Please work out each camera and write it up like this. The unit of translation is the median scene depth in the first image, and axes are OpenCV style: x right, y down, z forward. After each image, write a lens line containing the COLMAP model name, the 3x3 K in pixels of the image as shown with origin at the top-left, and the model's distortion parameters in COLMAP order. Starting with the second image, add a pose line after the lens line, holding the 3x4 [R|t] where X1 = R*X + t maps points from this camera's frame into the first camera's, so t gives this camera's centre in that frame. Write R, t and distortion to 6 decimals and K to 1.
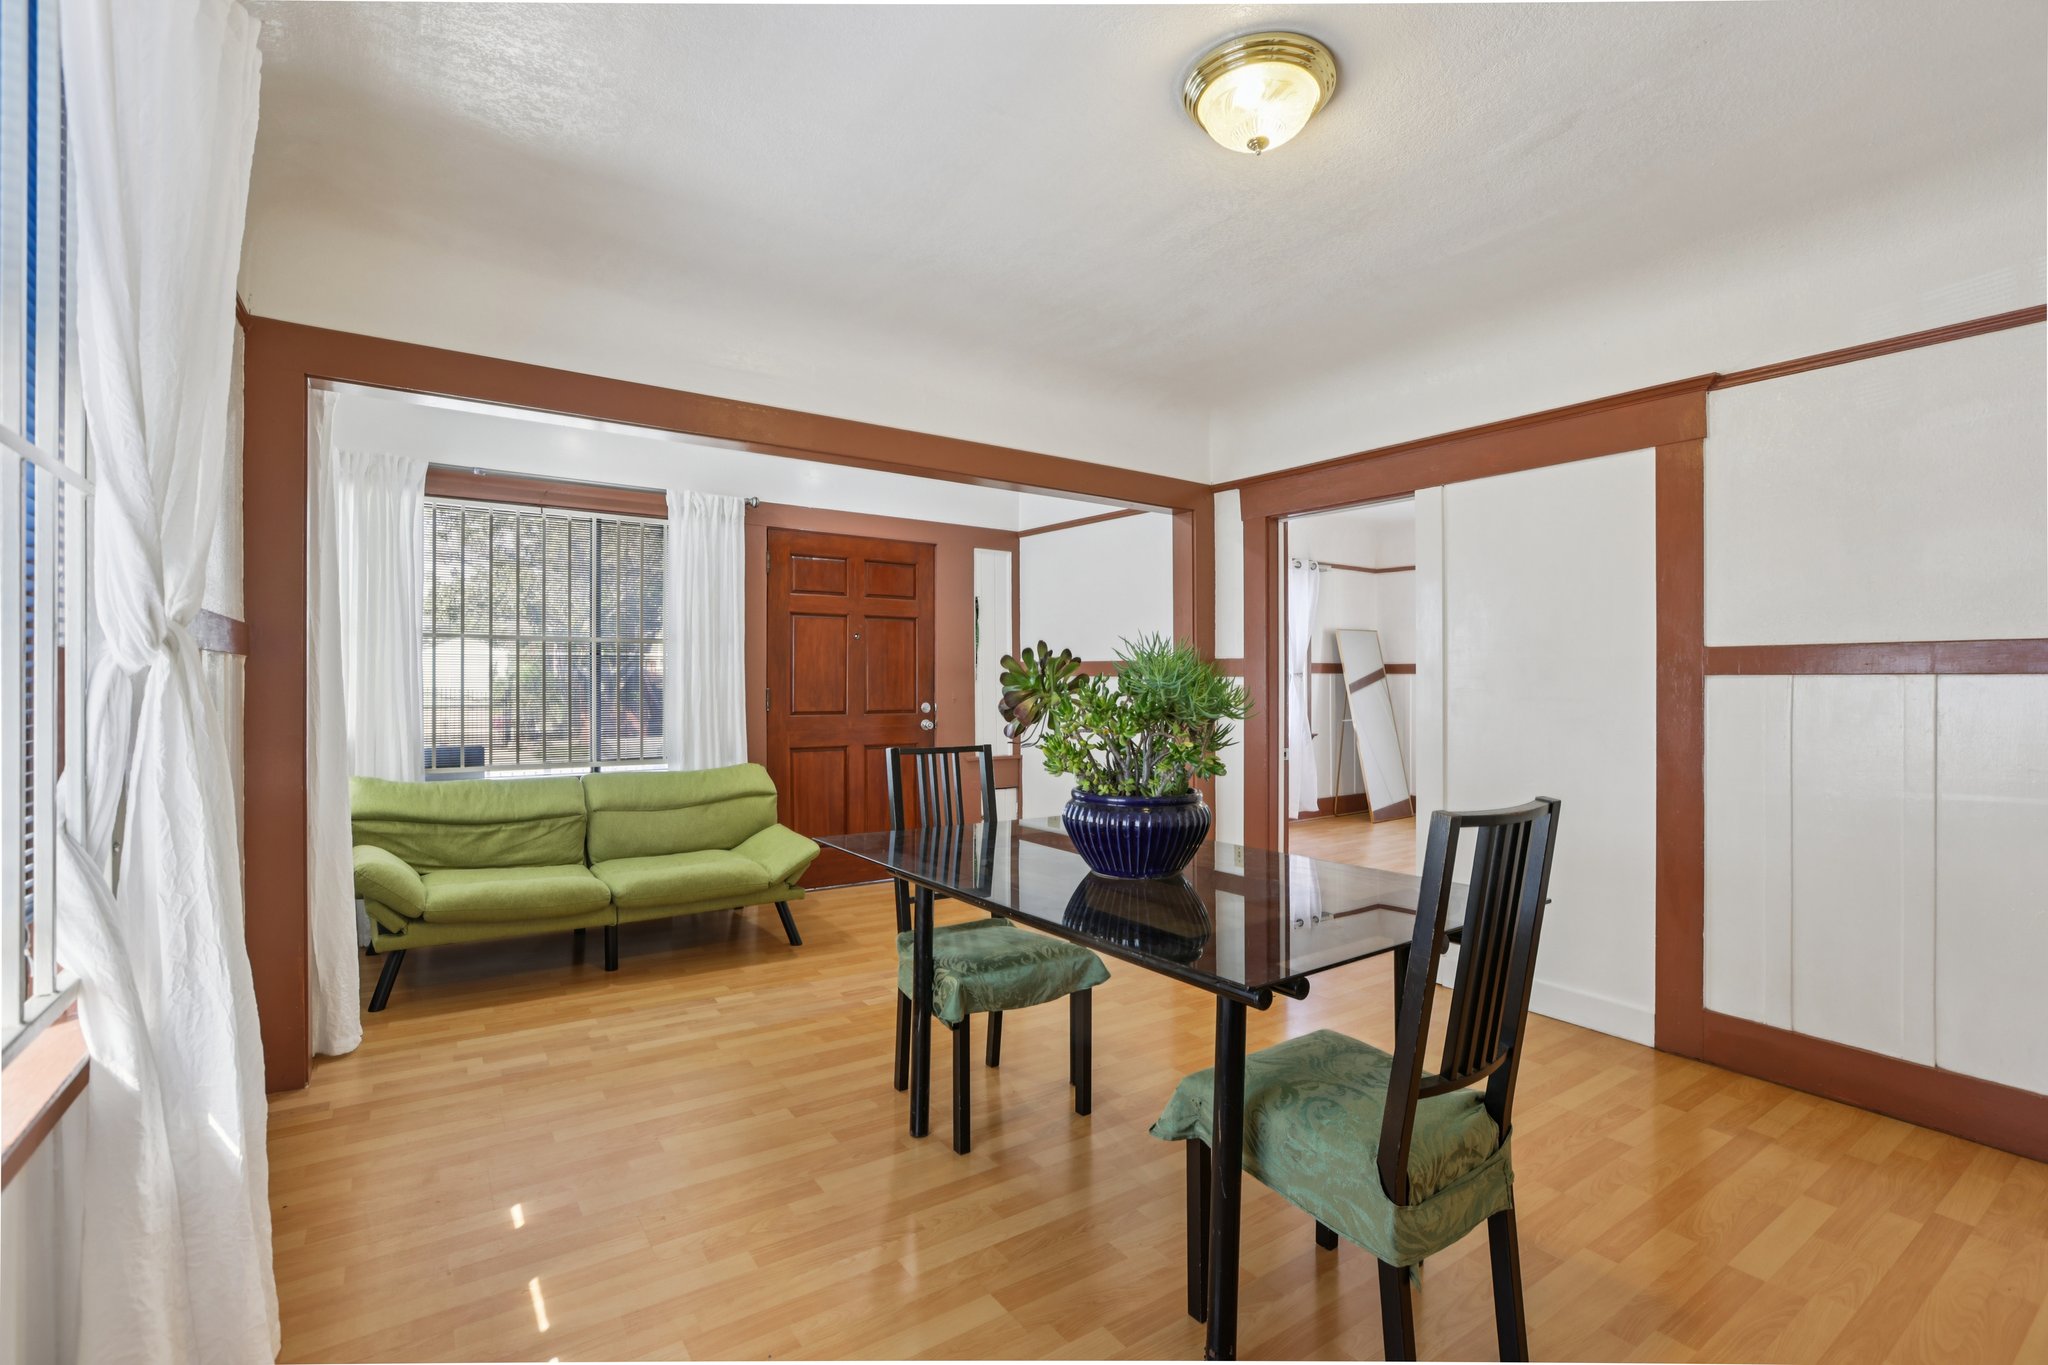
lens RADIAL K [[928.2, 0, 1021.4], [0, 928.2, 681.1], [0, 0, 1]] dist [-0.040910, 0.014160]
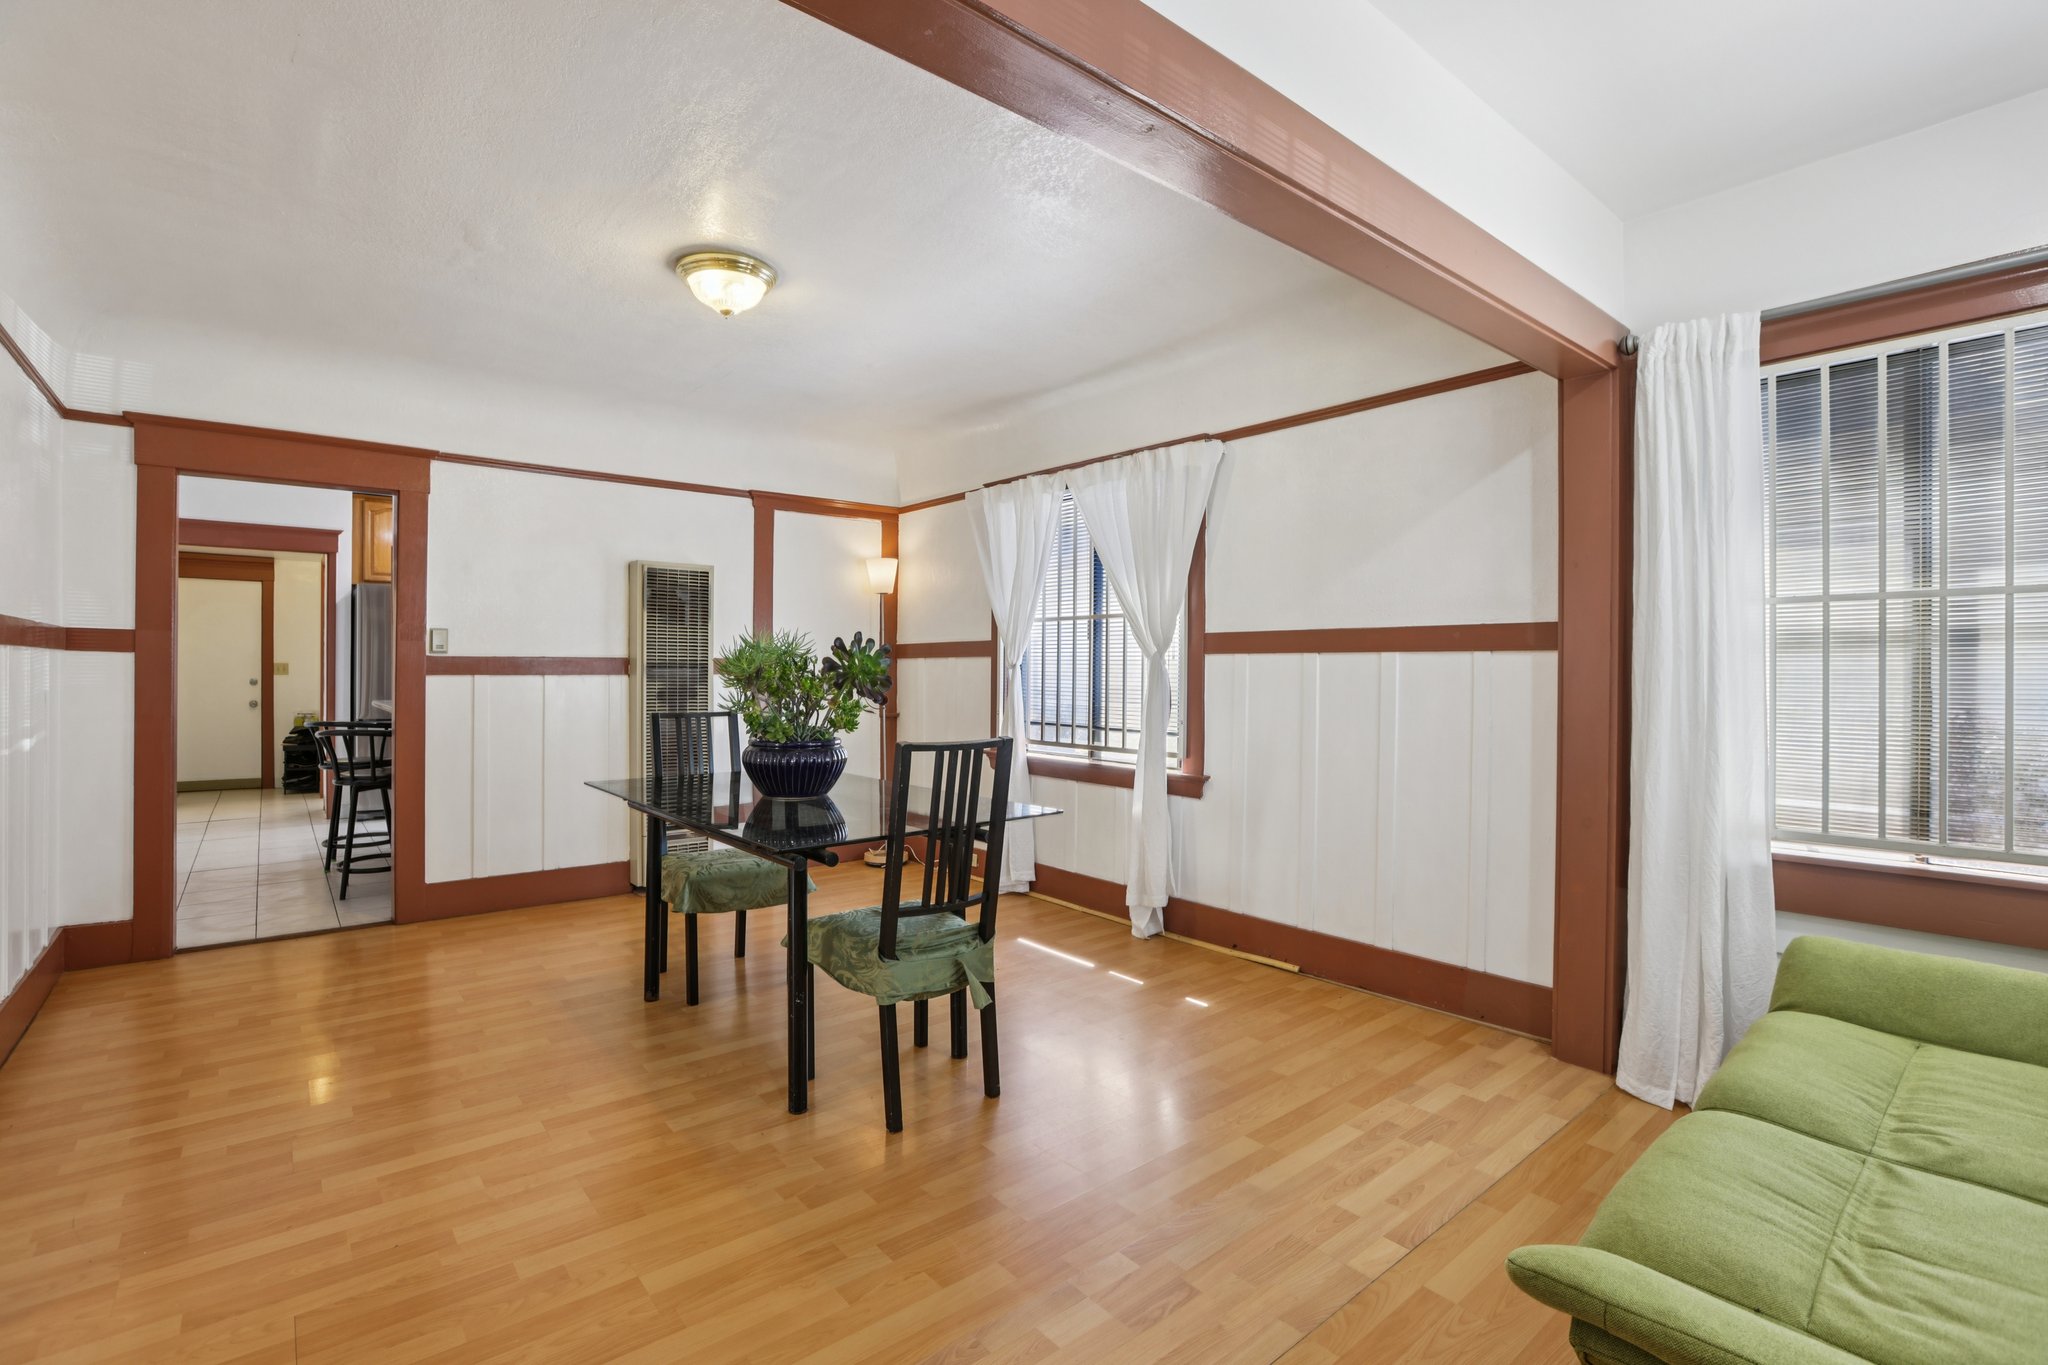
lens RADIAL K [[928.2, 0, 1021.4], [0, 928.2, 681.1], [0, 0, 1]] dist [-0.040910, 0.014160]
pose [[-0.996092, -0.001813, -0.088298, -0.040936], [-0.002078, 0.999994, 0.002909, 0.001163], [0.088293, 0.003081, -0.996090, 1.173944]]
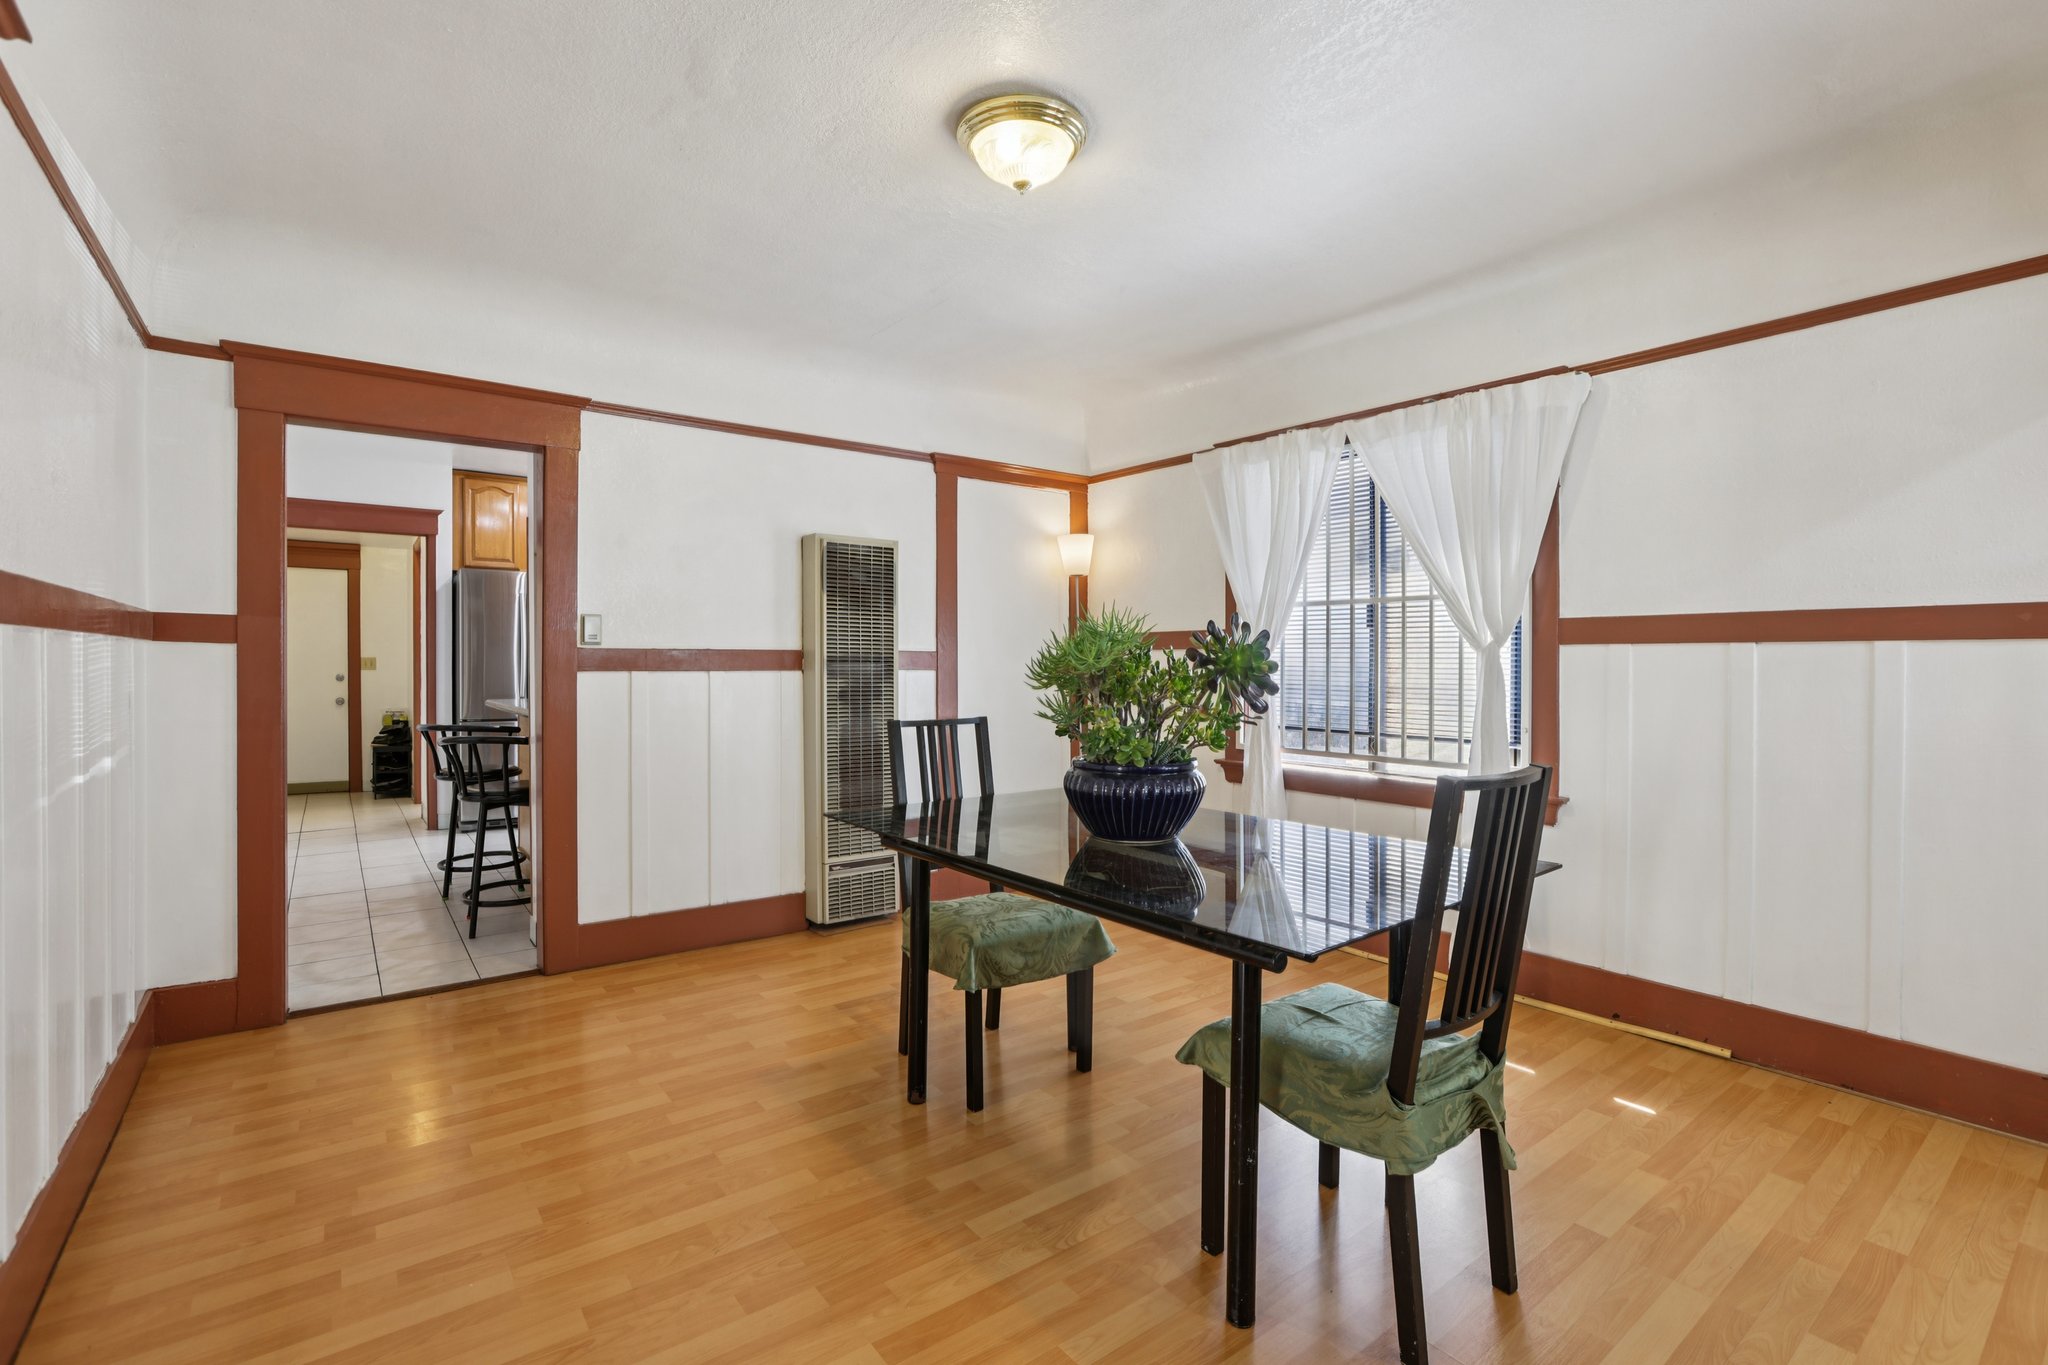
lens RADIAL K [[914.3, 0, 1024.0], [0, 914.3, 682.5], [0, 0, 1]] dist [-0.037357, 0.016465]
pose [[-0.998480, -0.000932, -0.055106, 0.154762], [-0.001578, 0.999931, 0.011673, -0.001246], [0.055091, 0.011742, -0.998412, 0.965862]]
